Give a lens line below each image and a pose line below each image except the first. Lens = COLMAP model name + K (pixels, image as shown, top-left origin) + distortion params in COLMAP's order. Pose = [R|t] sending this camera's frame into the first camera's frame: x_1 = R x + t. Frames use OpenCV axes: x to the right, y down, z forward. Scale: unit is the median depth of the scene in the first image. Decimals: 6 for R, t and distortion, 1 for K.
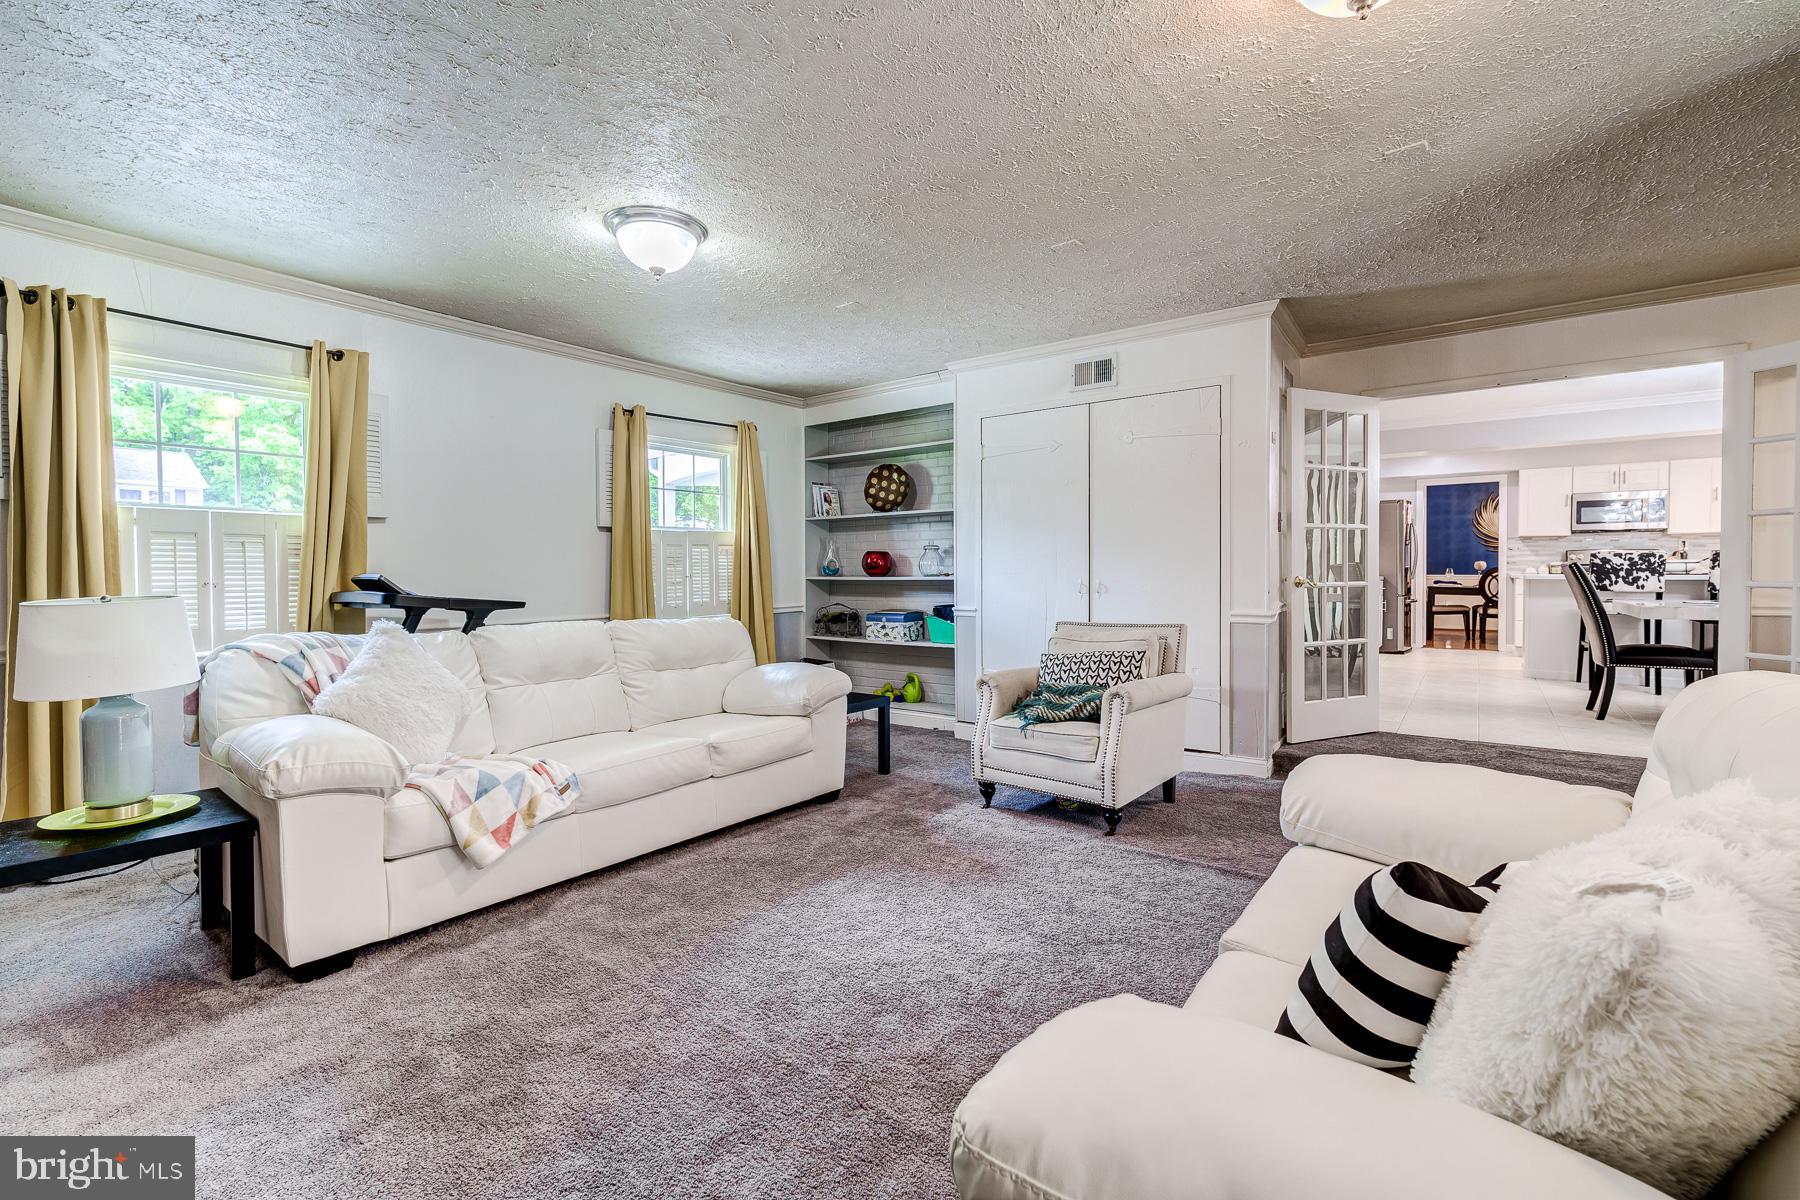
lens RADIAL K [[774.3, 0, 943.4], [0, 774.3, 577.6], [0, 0, 1]] dist [0.002750, 0.000714]
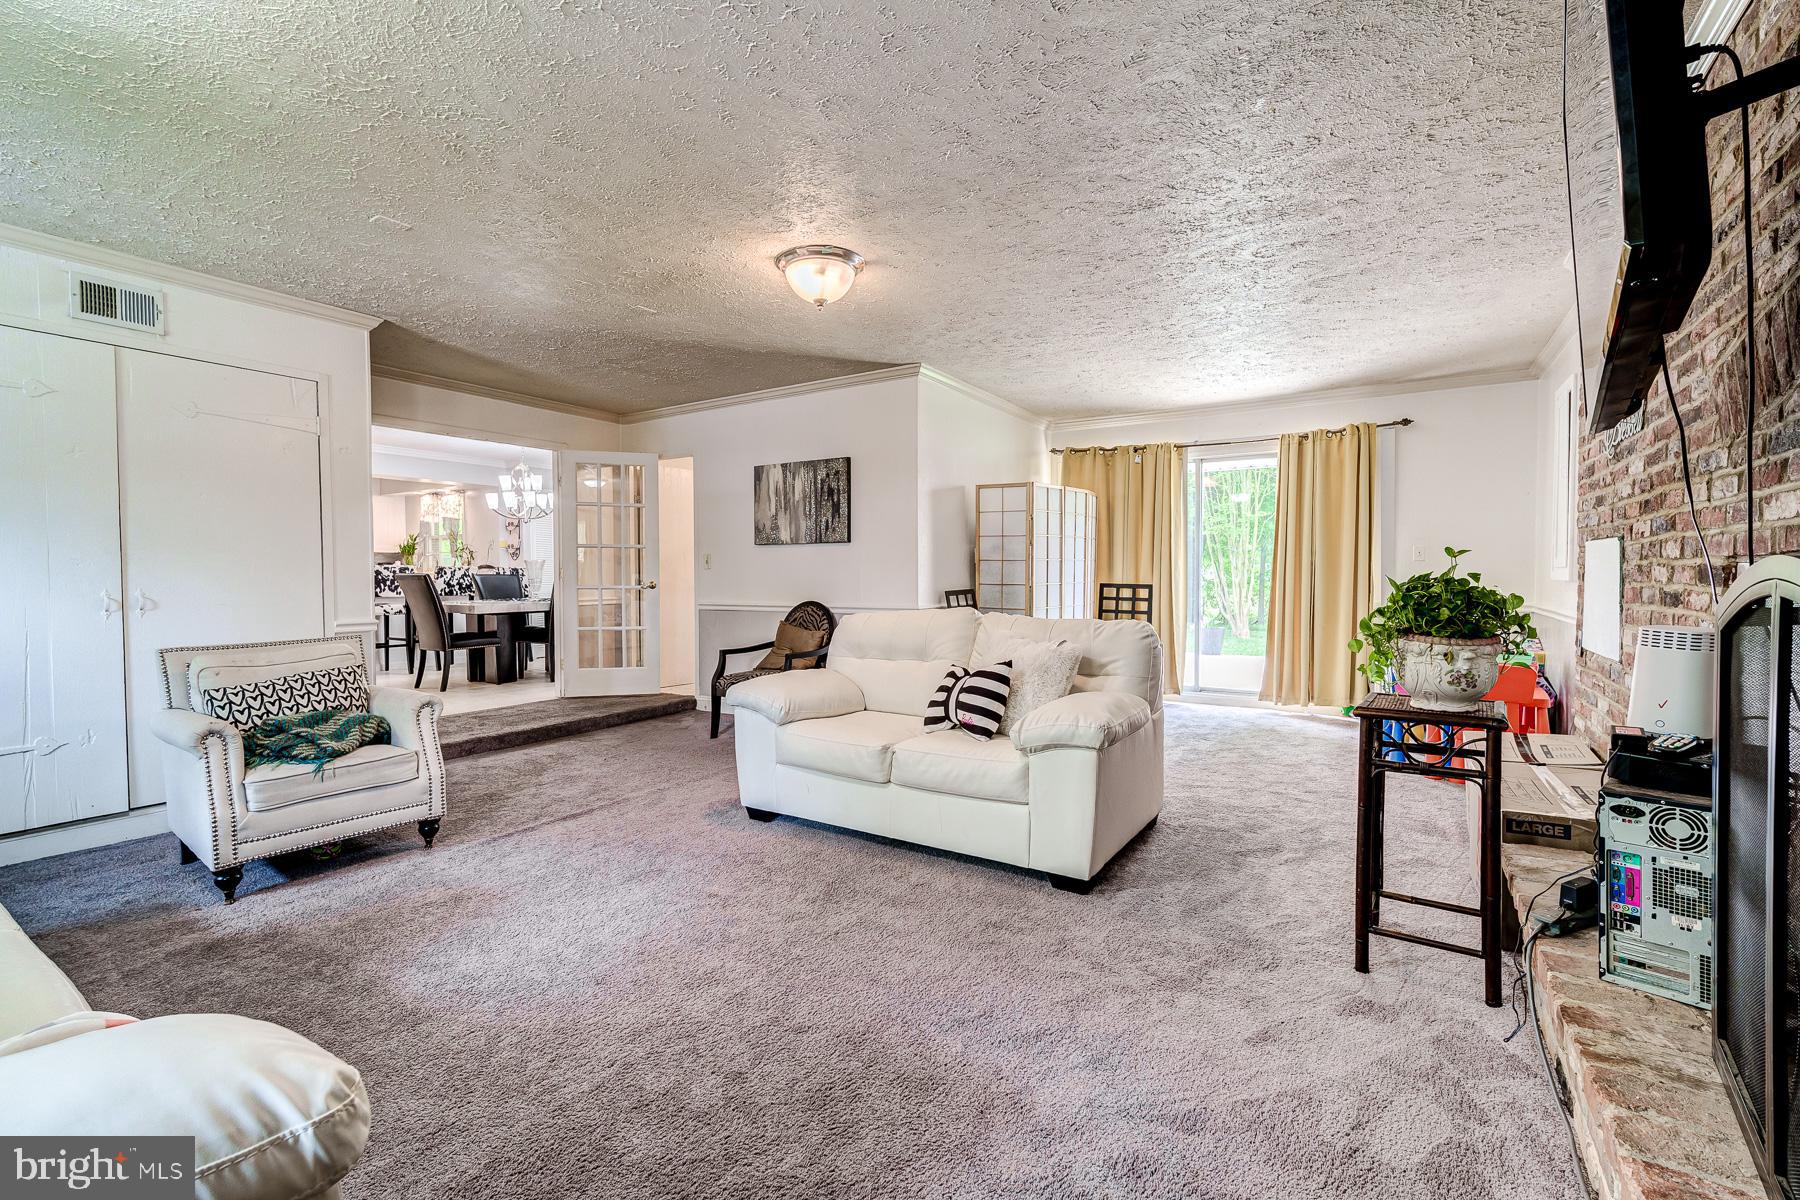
lens RADIAL K [[793.0, 0, 845.7], [0, 793.0, 581.0], [0, 0, 1]] dist [0.008359, -0.002612]
pose [[-0.000095, -0.001578, 0.999999, -0.511163], [0.015385, 0.999880, 0.001579, 0.001658], [-0.999882, 0.015385, -0.000070, 0.306345]]
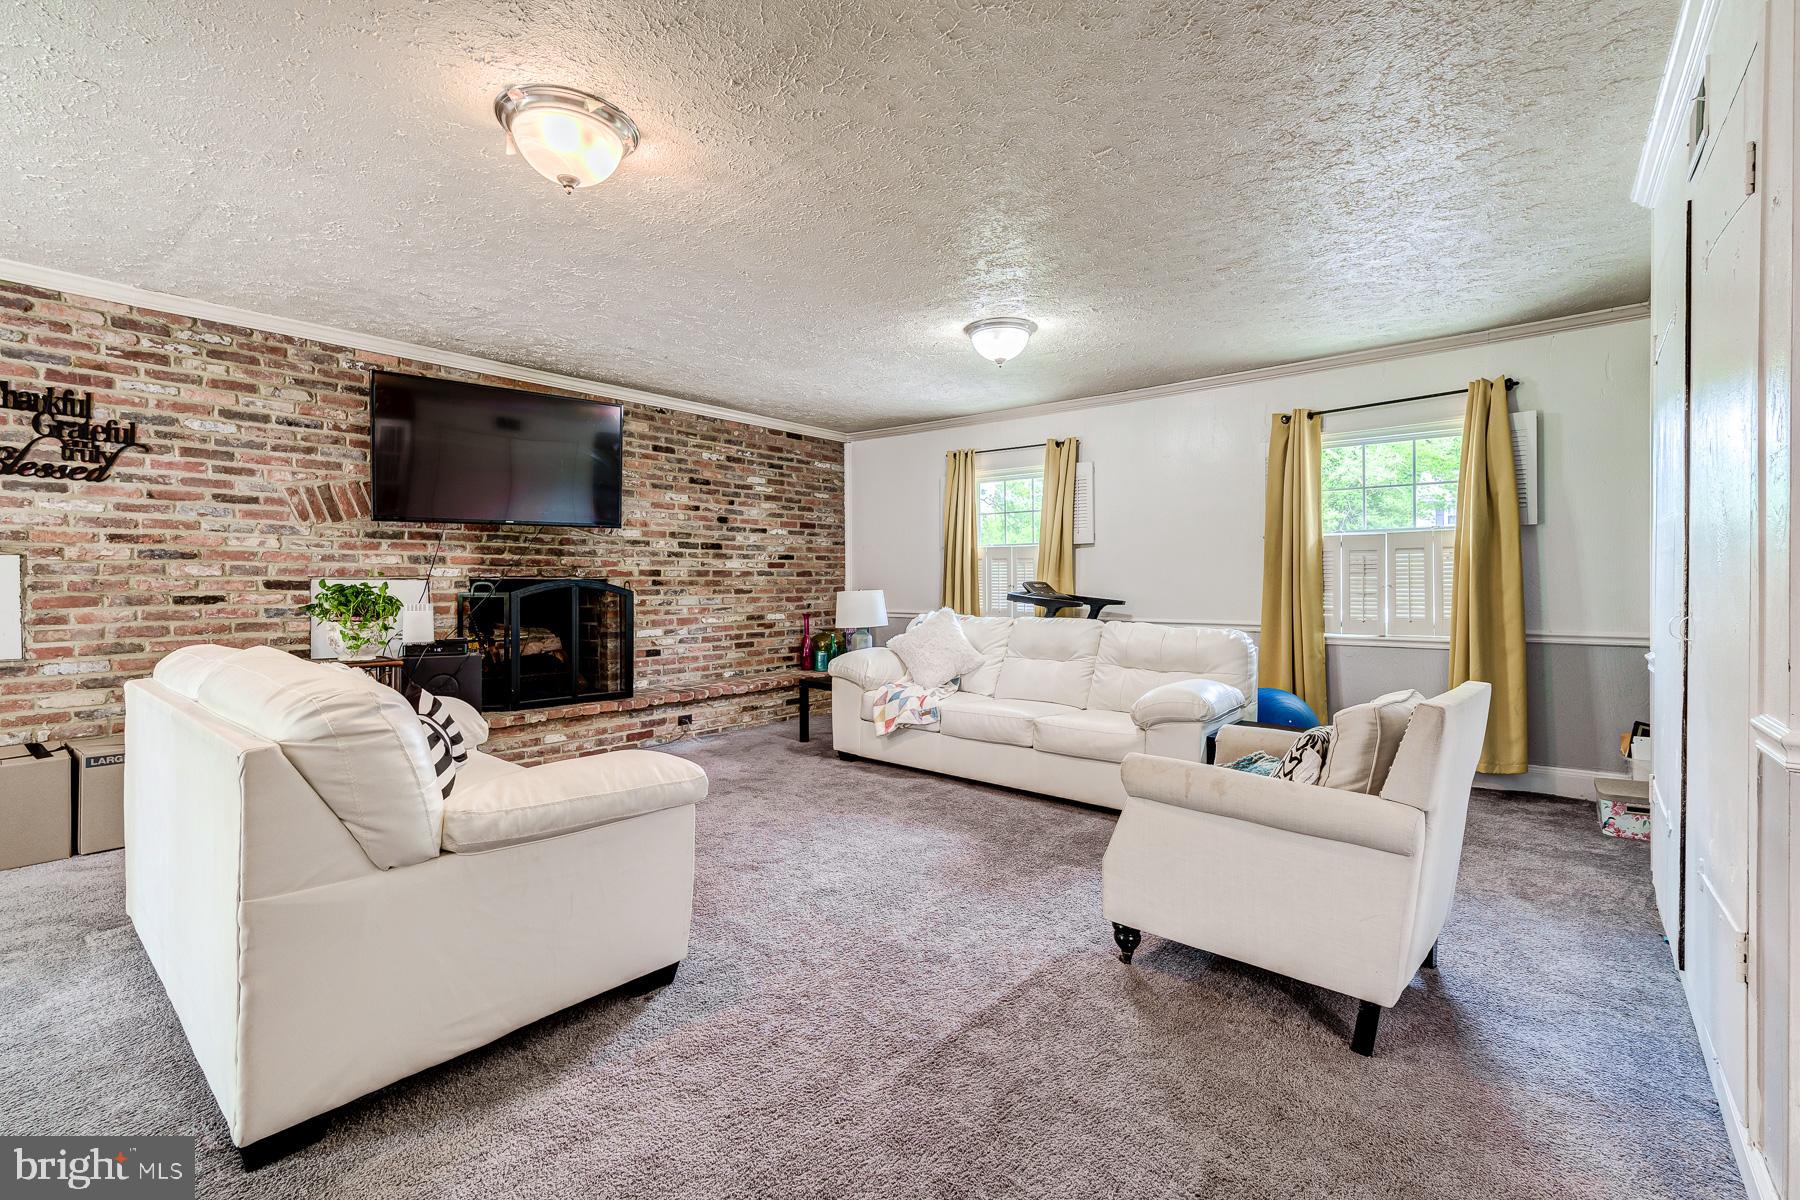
lens RADIAL K [[793.0, 0, 874.4], [0, 793.0, 584.1], [0, 0, 1]] dist [0.008359, -0.002612]
pose [[-0.089360, 0.011479, -0.995933, 0.627186], [-0.009973, 0.999873, 0.012419, -0.010650], [0.995949, 0.011042, -0.089235, 0.549435]]
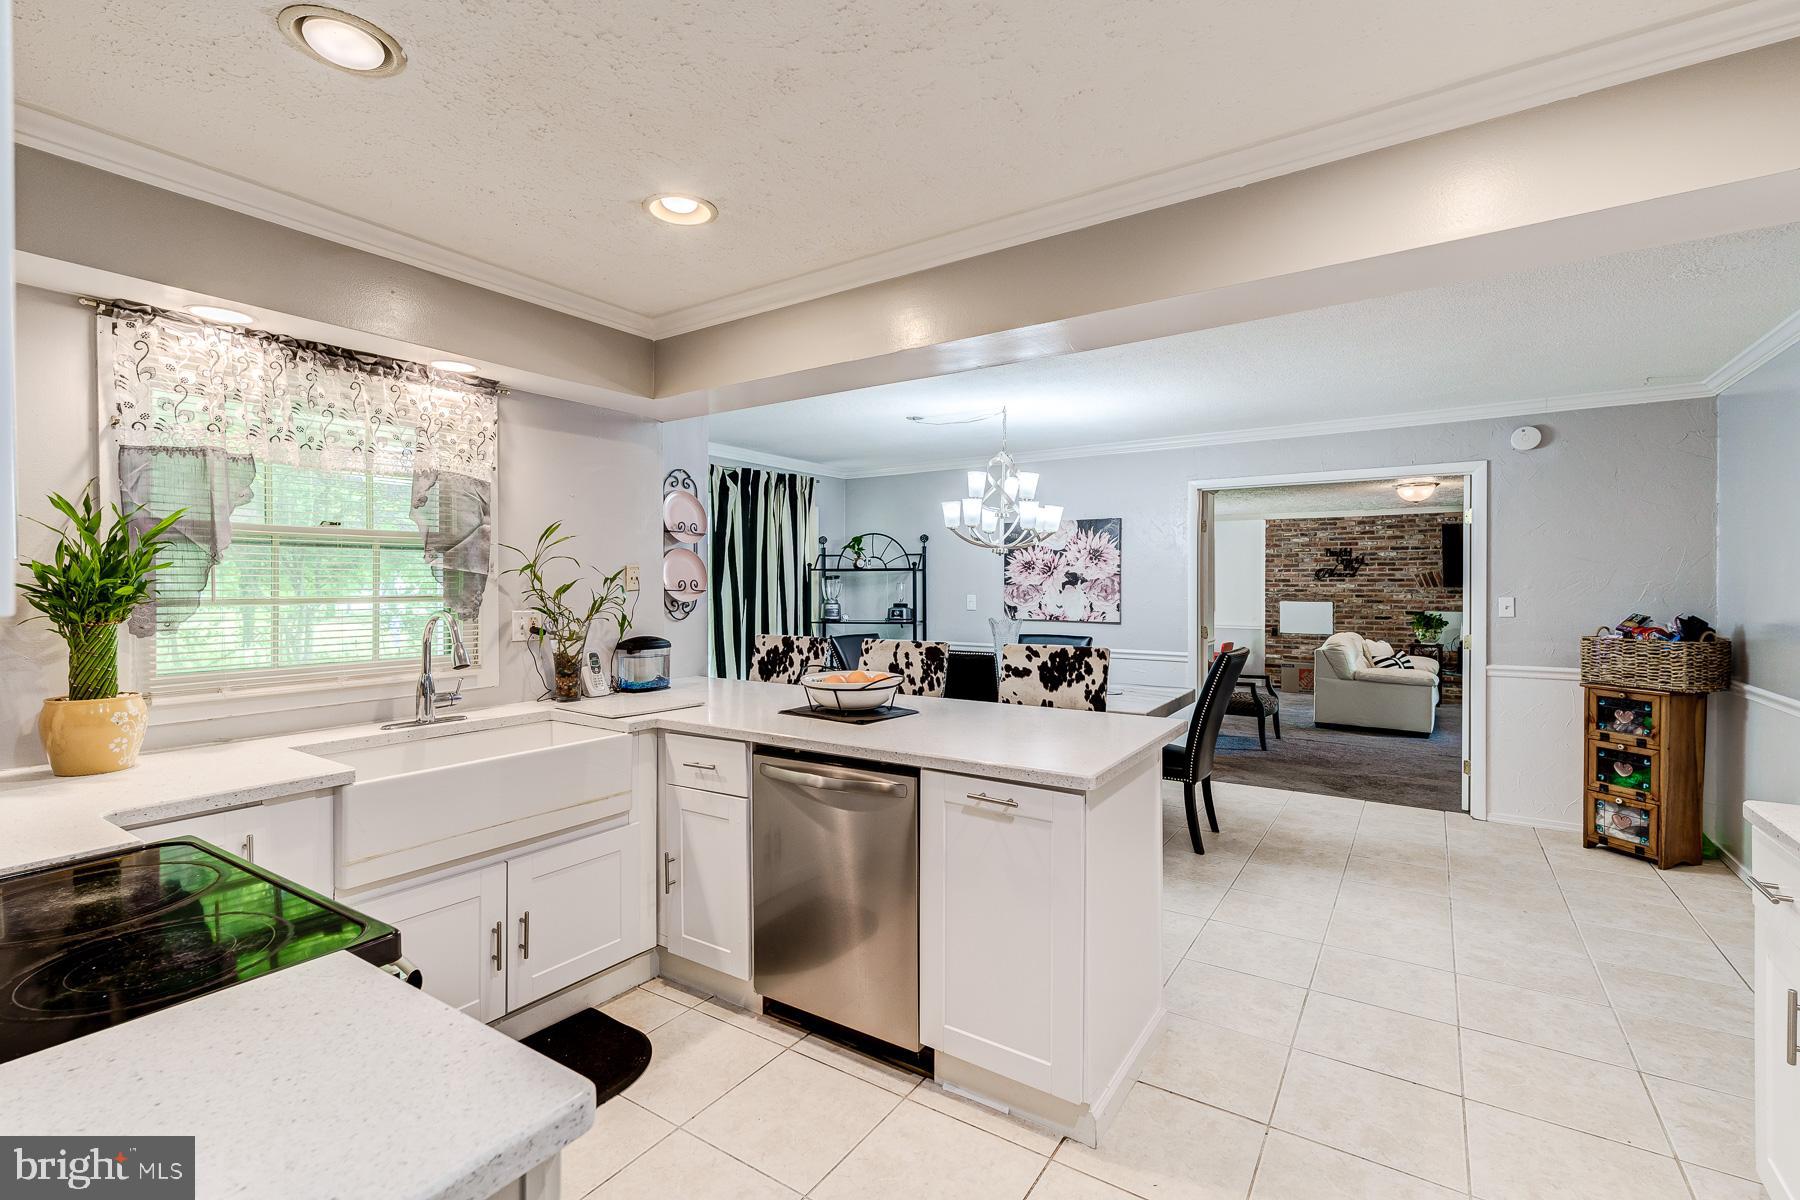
lens RADIAL K [[793.0, 0, 917.4], [0, 793.0, 586.7], [0, 0, 1]] dist [0.008359, -0.002612]
pose [[-0.999510, 0.004949, -0.030895, 1.196303], [0.004423, 0.999845, 0.017066, -0.100163], [0.030974, 0.016921, -0.999377, 1.850970]]
